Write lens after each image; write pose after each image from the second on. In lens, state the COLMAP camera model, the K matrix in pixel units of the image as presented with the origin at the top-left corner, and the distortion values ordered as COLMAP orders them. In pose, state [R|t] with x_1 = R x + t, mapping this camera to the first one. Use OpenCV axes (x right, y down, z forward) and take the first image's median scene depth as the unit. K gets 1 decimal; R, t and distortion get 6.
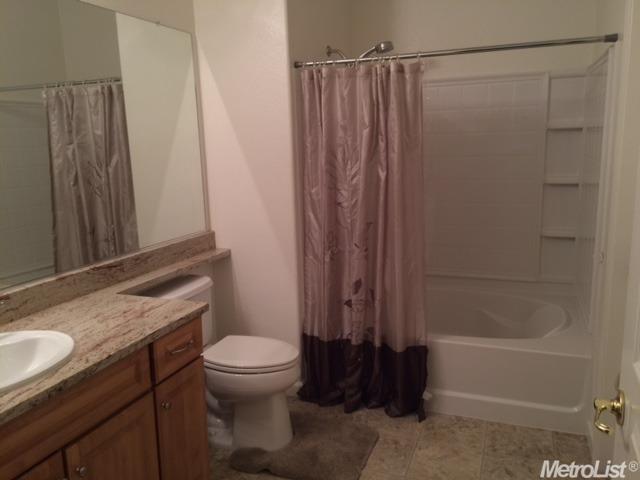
lens RADIAL K [[541.7, 0, 322.5], [0, 541.7, 239.2], [0, 0, 1]] dist [0.068829, -0.074641]
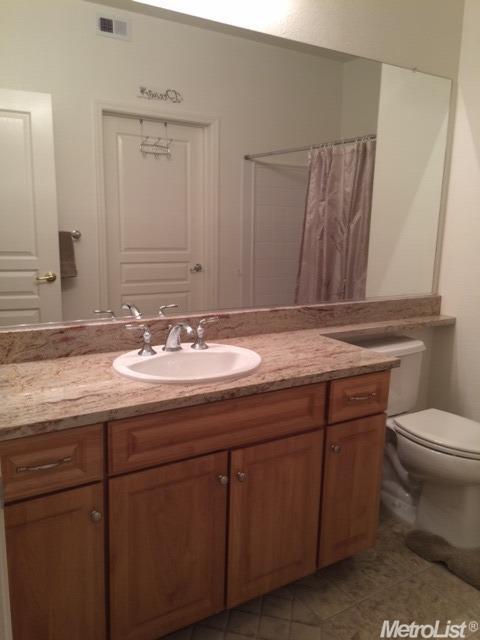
lens RADIAL K [[541.7, 0, 239.7], [0, 541.7, 320.8], [0, 0, 1]] dist [0.068829, -0.074641]
pose [[0.801633, 0.154146, -0.577602, 0.081419], [-0.154303, 0.986798, 0.049198, 0.041197], [0.577560, 0.049687, 0.814835, 0.065368]]
